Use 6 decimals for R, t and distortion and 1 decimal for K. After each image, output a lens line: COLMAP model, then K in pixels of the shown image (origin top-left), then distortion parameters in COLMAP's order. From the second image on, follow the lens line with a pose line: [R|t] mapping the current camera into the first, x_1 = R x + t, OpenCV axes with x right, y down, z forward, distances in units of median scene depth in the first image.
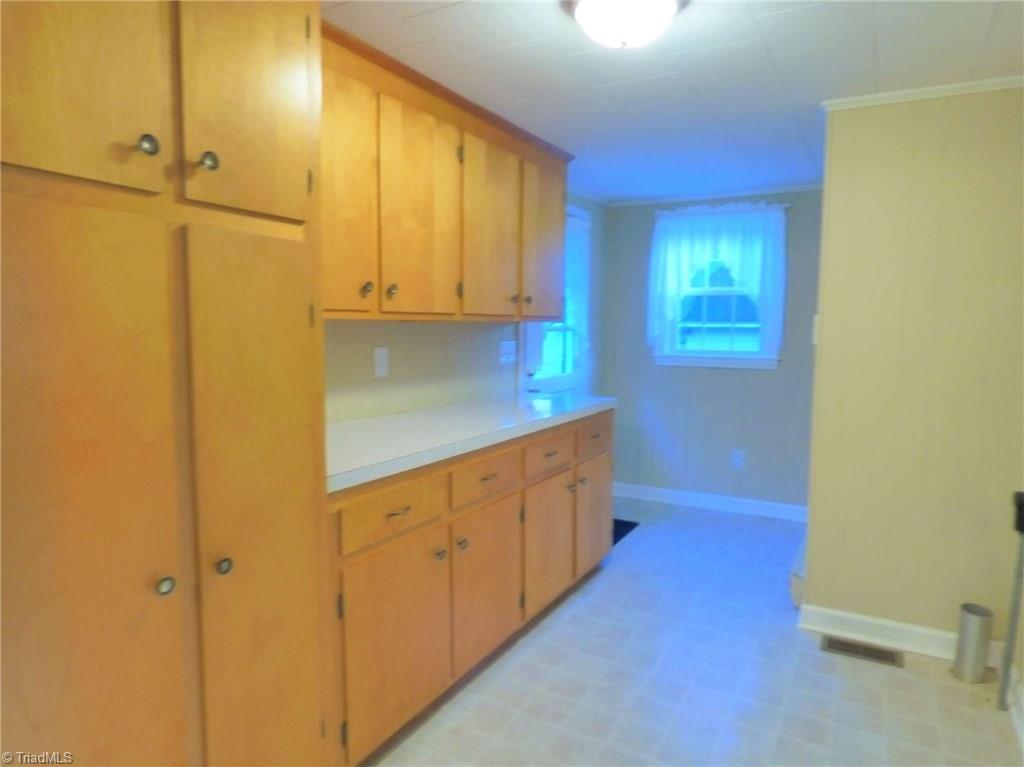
lens RADIAL K [[632.6, 0, 513.9], [0, 632.6, 378.5], [0, 0, 1]] dist [-0.001898, 0.004089]
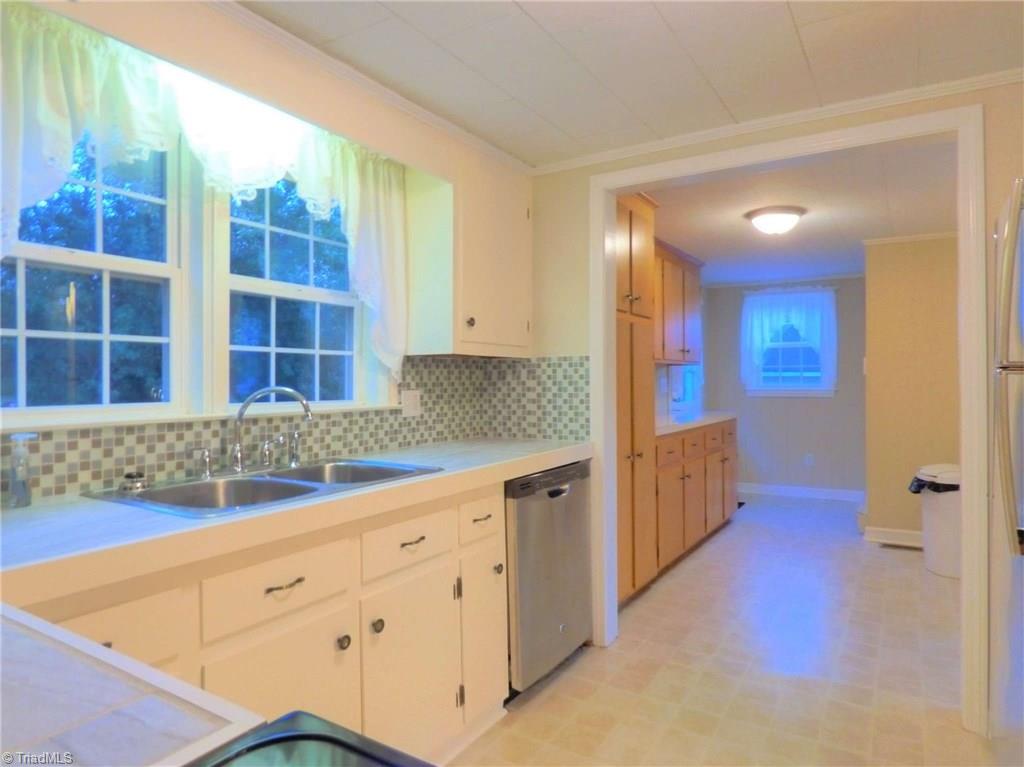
lens RADIAL K [[632.6, 0, 513.4], [0, 632.6, 382.8], [0, 0, 1]] dist [-0.001898, 0.004089]
pose [[0.999335, -0.010994, -0.034771, -0.286562], [0.008117, 0.996614, -0.081821, 0.069050], [0.035553, 0.081485, 0.996040, -0.508031]]
